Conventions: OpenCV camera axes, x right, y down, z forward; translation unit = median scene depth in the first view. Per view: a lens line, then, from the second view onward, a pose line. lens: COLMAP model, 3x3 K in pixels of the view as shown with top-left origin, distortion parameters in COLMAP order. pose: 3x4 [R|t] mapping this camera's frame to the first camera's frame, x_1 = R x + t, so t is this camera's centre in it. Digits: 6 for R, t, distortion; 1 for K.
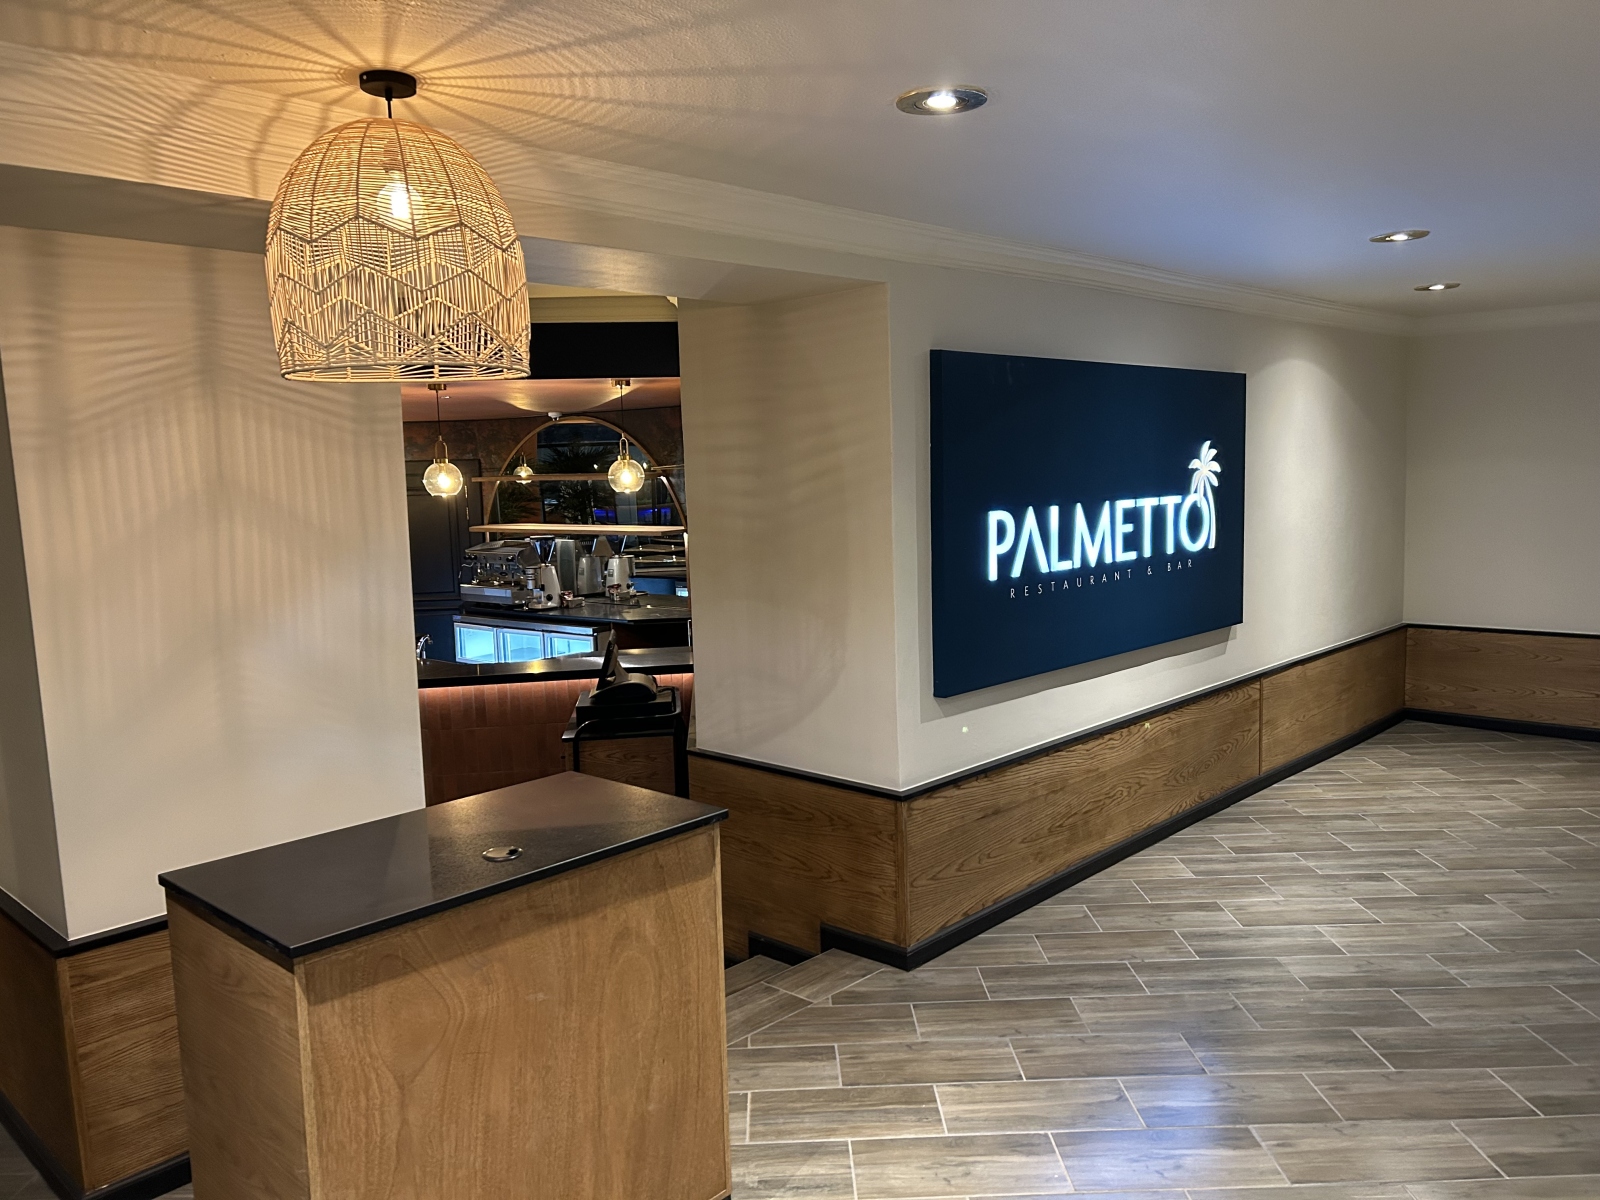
lens RADIAL K [[1212.5, 0, 800.0], [0, 1212.5, 600.0], [0, 0, 1]] dist [0.004584, 0.000367]
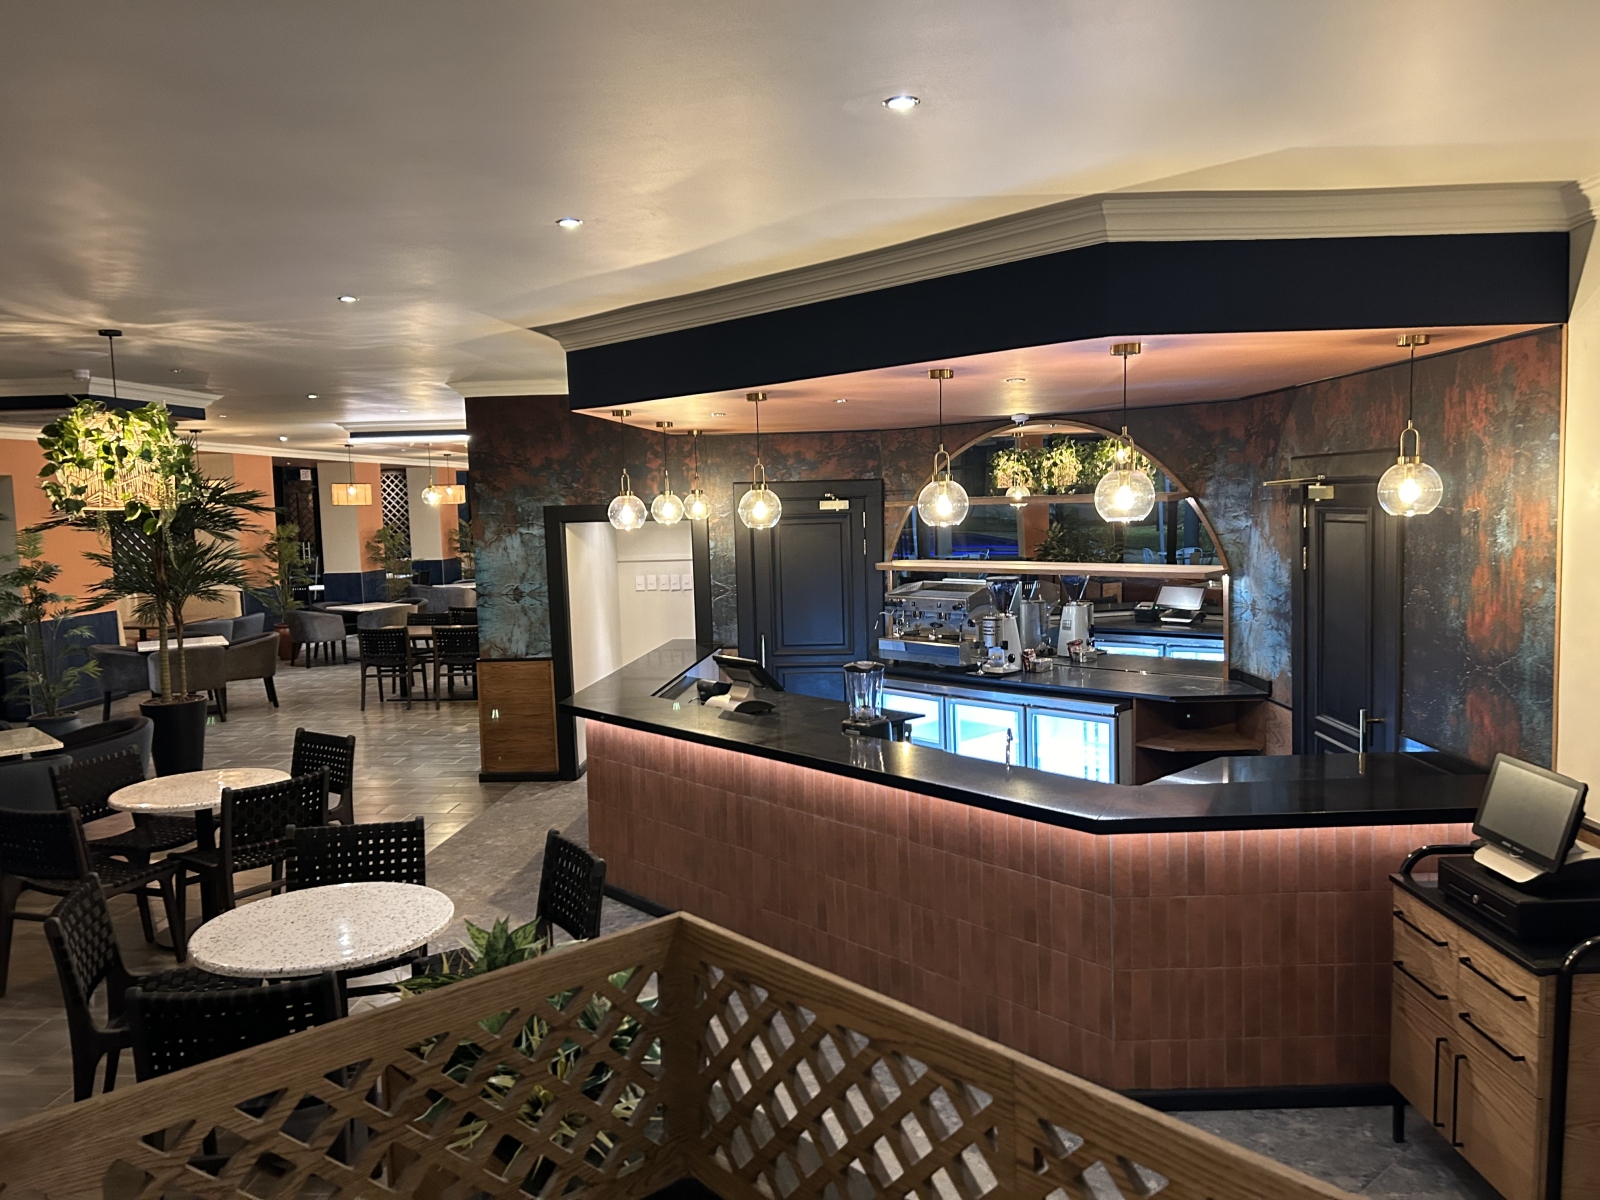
lens RADIAL K [[1275.2, 0, 800.0], [0, 1275.2, 600.0], [0, 0, 1]] dist [0.003247, 0.000176]
pose [[0.989099, 0.006428, -0.147111, -0.220006], [-0.010493, 0.999584, -0.026875, -0.015706], [0.146877, 0.028126, 0.988755, 0.191682]]
